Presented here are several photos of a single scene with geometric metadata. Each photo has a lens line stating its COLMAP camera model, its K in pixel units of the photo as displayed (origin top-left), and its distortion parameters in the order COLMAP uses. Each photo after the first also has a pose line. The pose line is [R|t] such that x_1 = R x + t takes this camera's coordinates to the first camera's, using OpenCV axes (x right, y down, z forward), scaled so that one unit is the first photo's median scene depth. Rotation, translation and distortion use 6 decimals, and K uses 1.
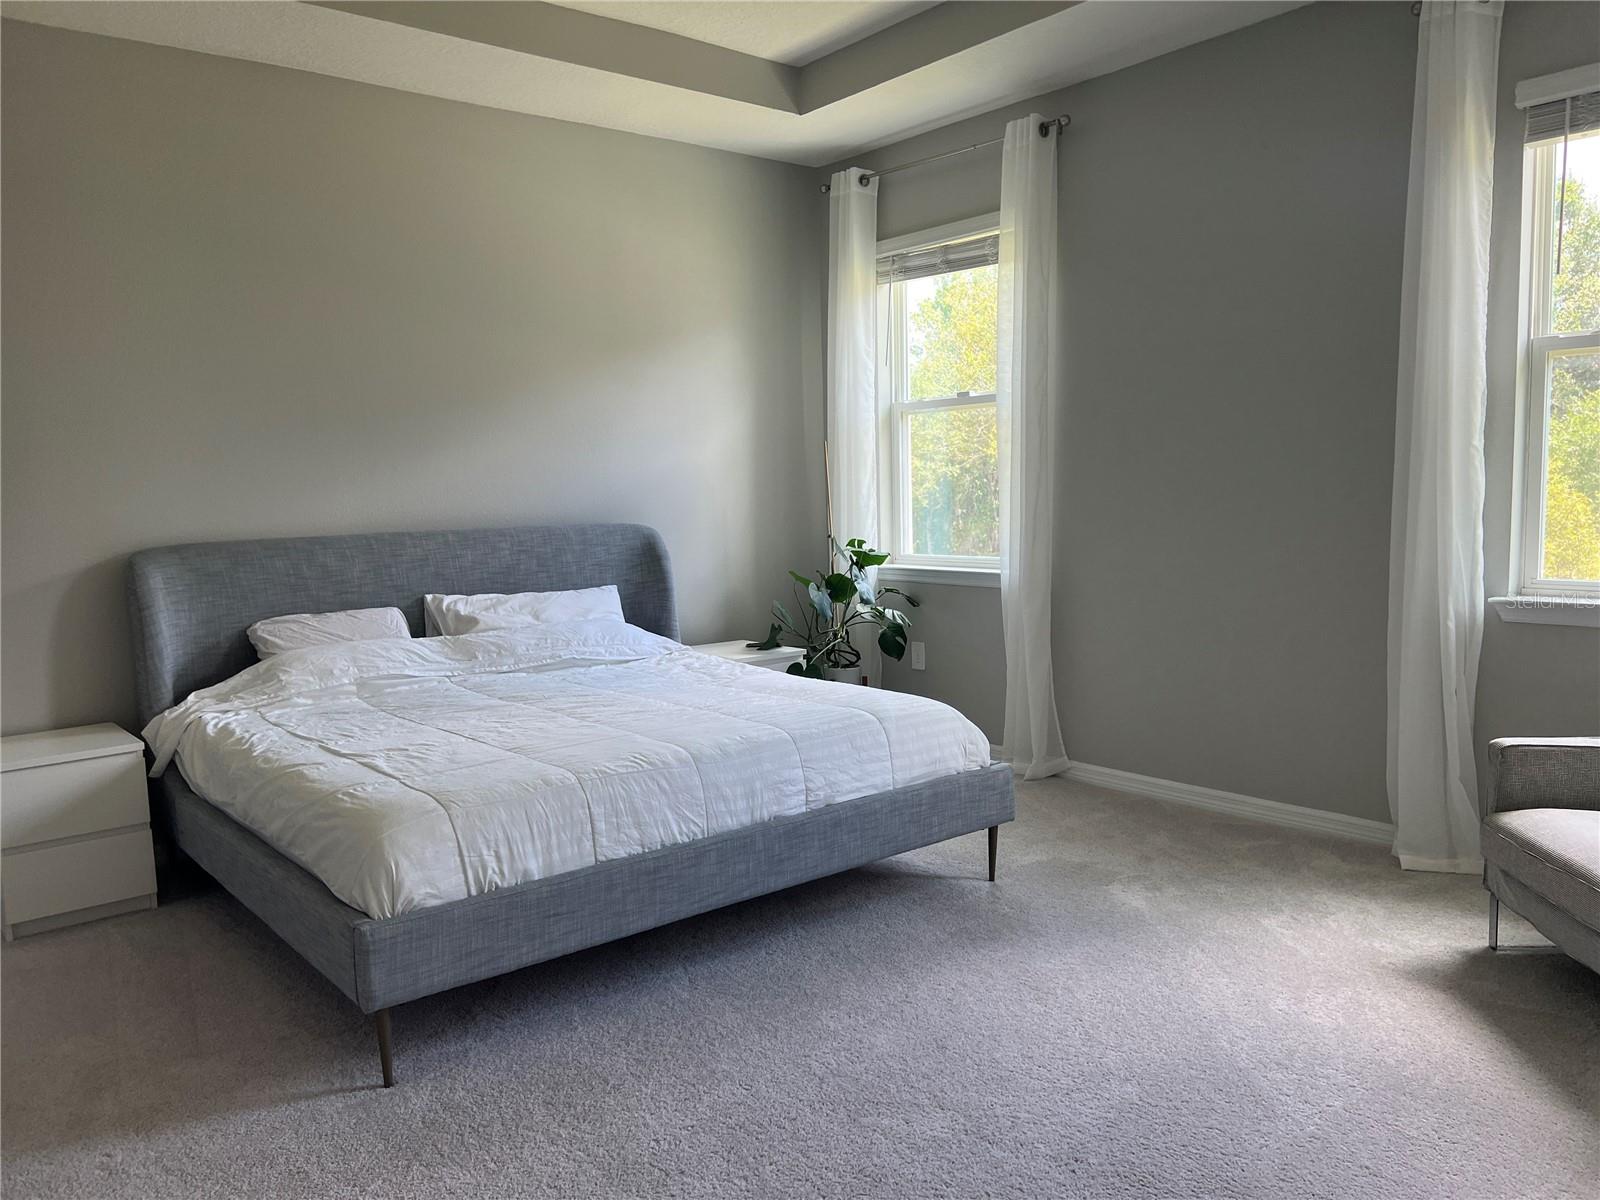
lens RADIAL K [[1206.9, 0, 804.5], [0, 1206.9, 595.3], [0, 0, 1]] dist [0.058186, -0.060941]
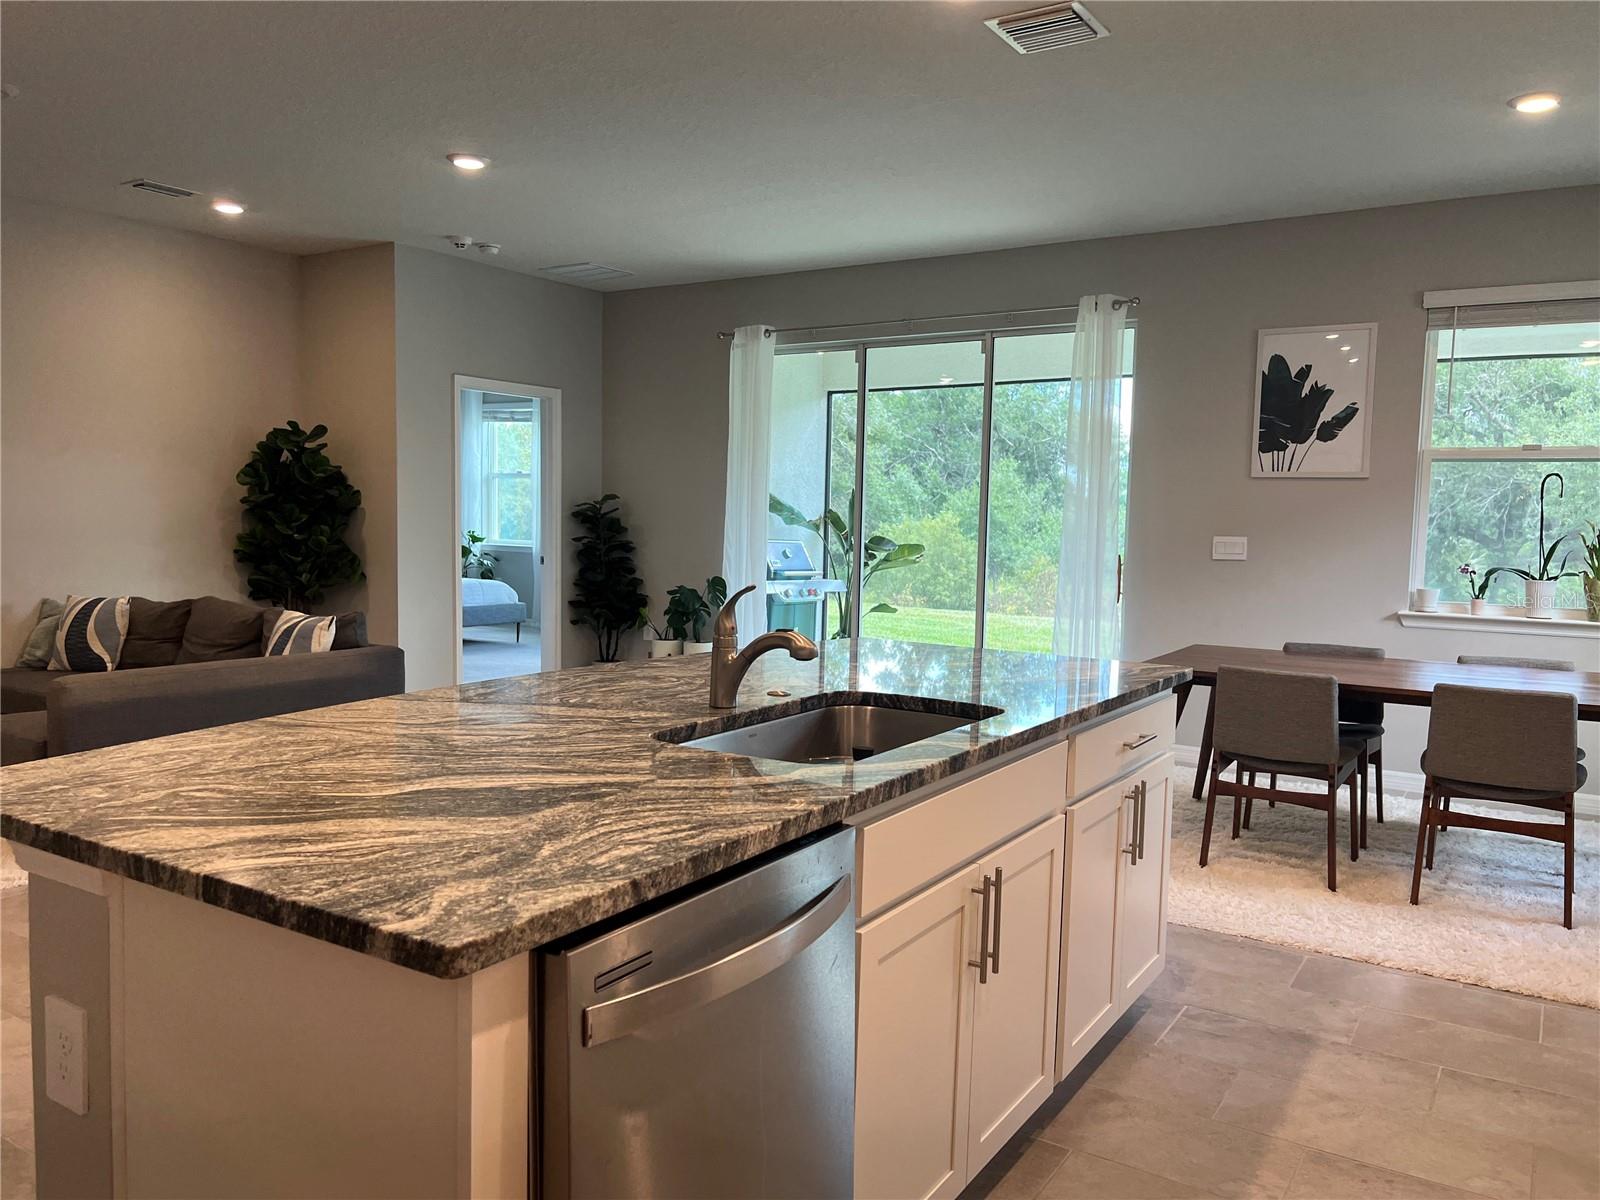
lens RADIAL K [[1206.9, 0, 797.4], [0, 1206.9, 606.3], [0, 0, 1]] dist [0.058186, -0.060941]
pose [[0.950029, 0.020816, 0.311466, -0.085345], [-0.015278, 0.999679, -0.020209, 0.137652], [-0.311787, 0.014441, 0.950042, -1.421197]]
